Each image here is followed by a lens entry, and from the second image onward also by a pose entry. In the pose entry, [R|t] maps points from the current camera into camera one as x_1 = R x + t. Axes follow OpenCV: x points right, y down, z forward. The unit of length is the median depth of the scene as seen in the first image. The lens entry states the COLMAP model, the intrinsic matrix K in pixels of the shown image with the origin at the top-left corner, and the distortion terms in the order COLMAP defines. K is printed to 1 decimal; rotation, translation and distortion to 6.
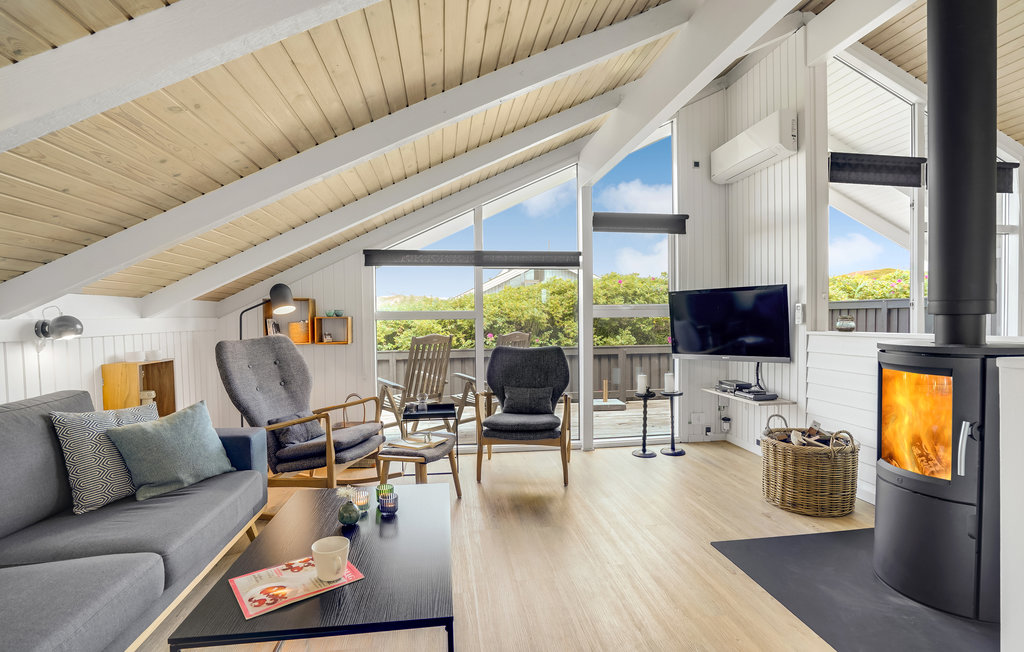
lens RADIAL K [[495.3, 0, 512.0], [0, 495.3, 326.0], [0, 0, 1]] dist [-0.000809, 0.000552]
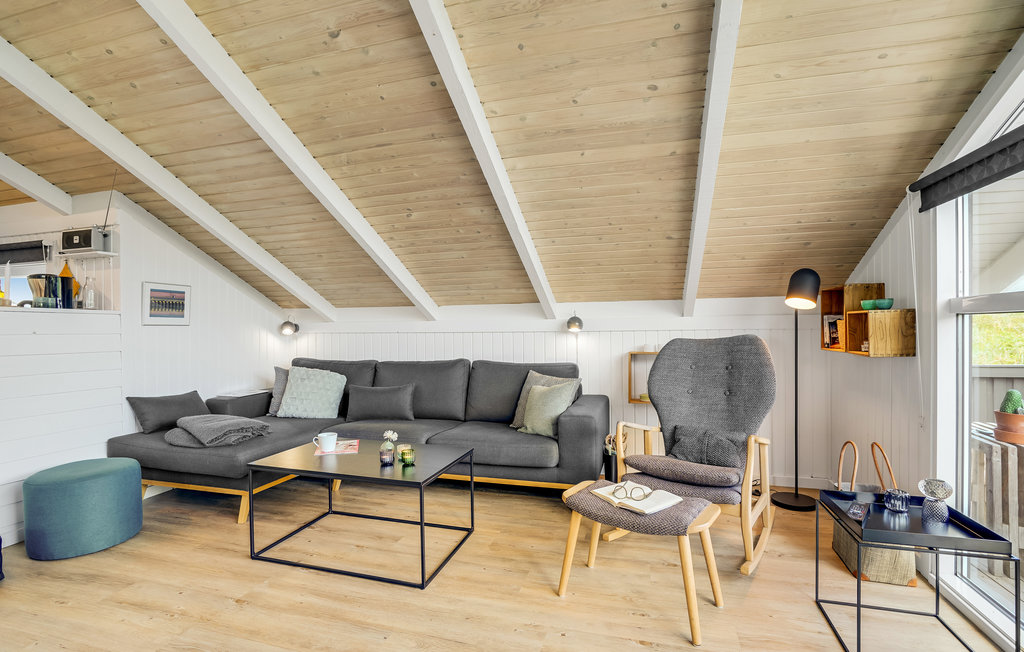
lens RADIAL K [[495.3, 0, 512.0], [0, 495.3, 326.0], [0, 0, 1]] dist [-0.000809, 0.000552]
pose [[-0.422809, 0.015371, -0.906089, 0.454998], [-0.002427, 0.999833, 0.018094, -0.012207], [0.906216, 0.009849, -0.422701, 1.031036]]
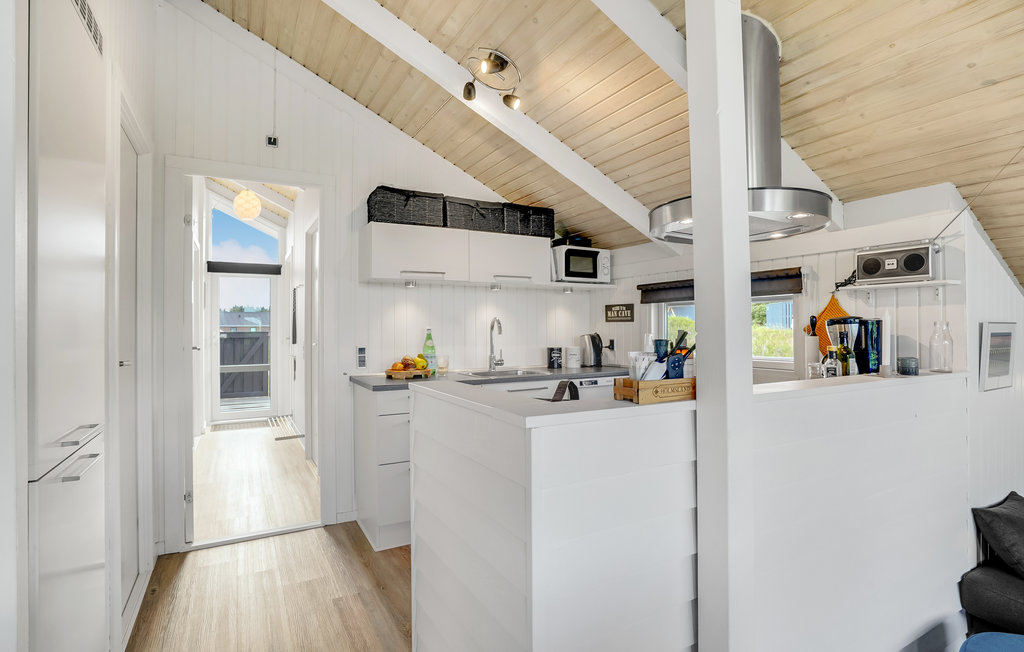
lens RADIAL K [[507.4, 0, 512.0], [0, 507.4, 326.0], [0, 0, 1]] dist [0.003603, 0.001332]
pose [[-0.931757, 0.021428, -0.362451, 0.638018], [0.012926, 0.999582, 0.025867, -0.096281], [0.362853, 0.019417, -0.931644, 0.355110]]
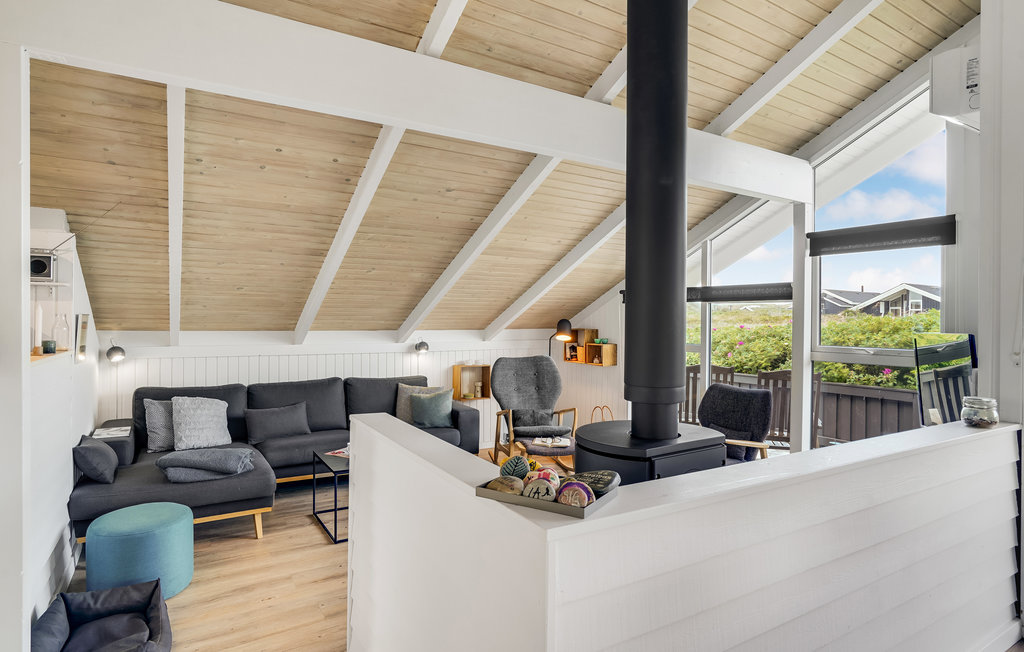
lens RADIAL K [[535.2, 0, 527.5], [0, 535.2, 322.1], [0, 0, 1]] dist [-0.001865, -0.000599]
pose [[0.398323, 0.024249, -0.916925, 1.016664], [-0.036978, 0.999262, 0.010362, -0.101778], [0.916500, 0.029778, 0.398925, 0.322417]]
